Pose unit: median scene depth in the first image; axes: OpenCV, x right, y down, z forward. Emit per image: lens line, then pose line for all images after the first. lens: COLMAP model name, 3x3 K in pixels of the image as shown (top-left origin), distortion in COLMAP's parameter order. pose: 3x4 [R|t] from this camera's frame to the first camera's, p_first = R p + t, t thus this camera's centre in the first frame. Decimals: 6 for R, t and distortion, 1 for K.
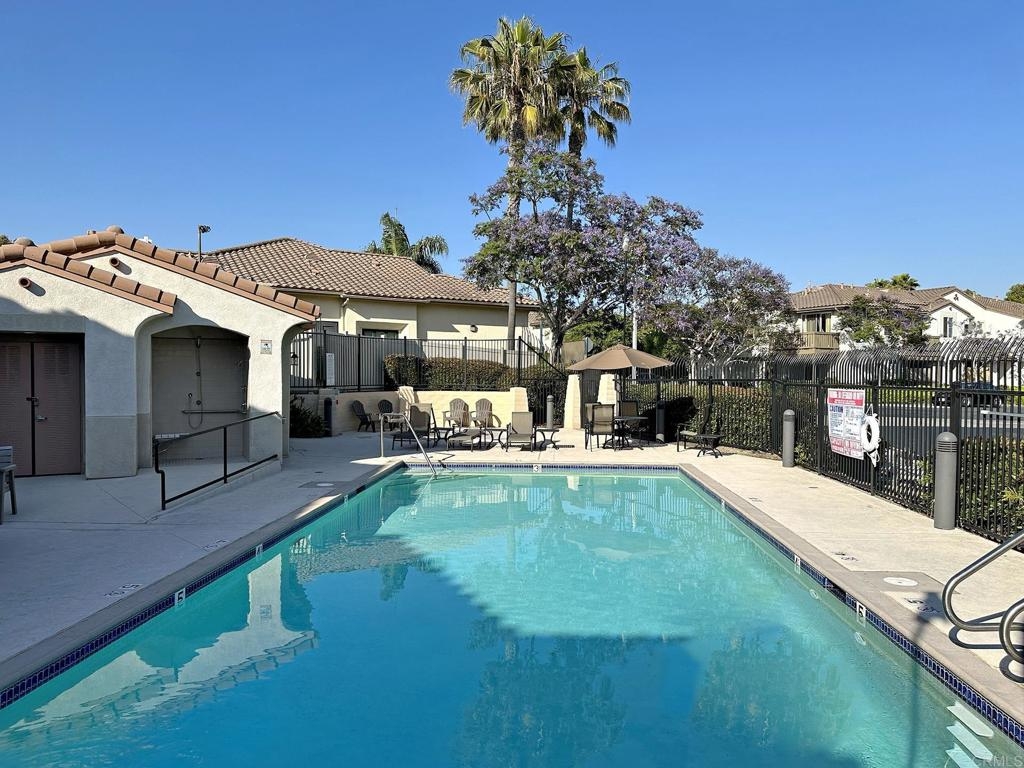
lens RADIAL K [[717.6, 0, 516.6], [0, 717.6, 386.0], [0, 0, 1]] dist [0.056908, -0.010597]
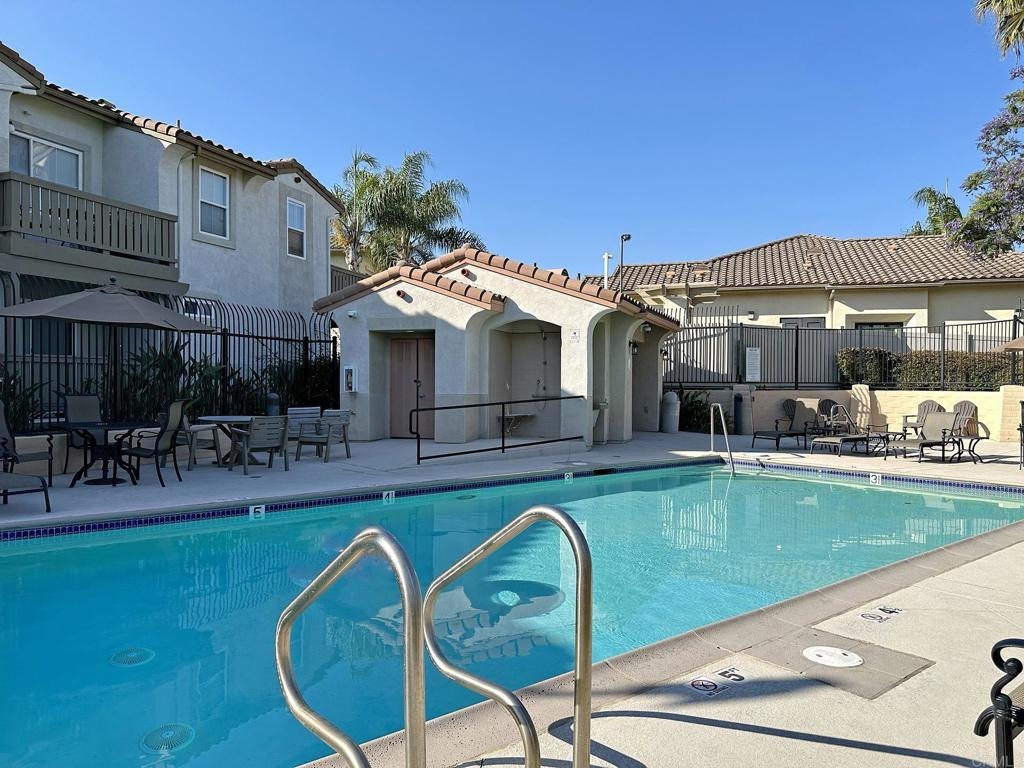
lens RADIAL K [[717.6, 0, 515.2], [0, 717.6, 383.4], [0, 0, 1]] dist [0.056908, -0.010597]
pose [[0.678142, 0.001134, -0.734930, 0.359721], [-0.016631, 0.999766, -0.013803, 0.031753], [0.734743, 0.021583, 0.678002, 0.201157]]
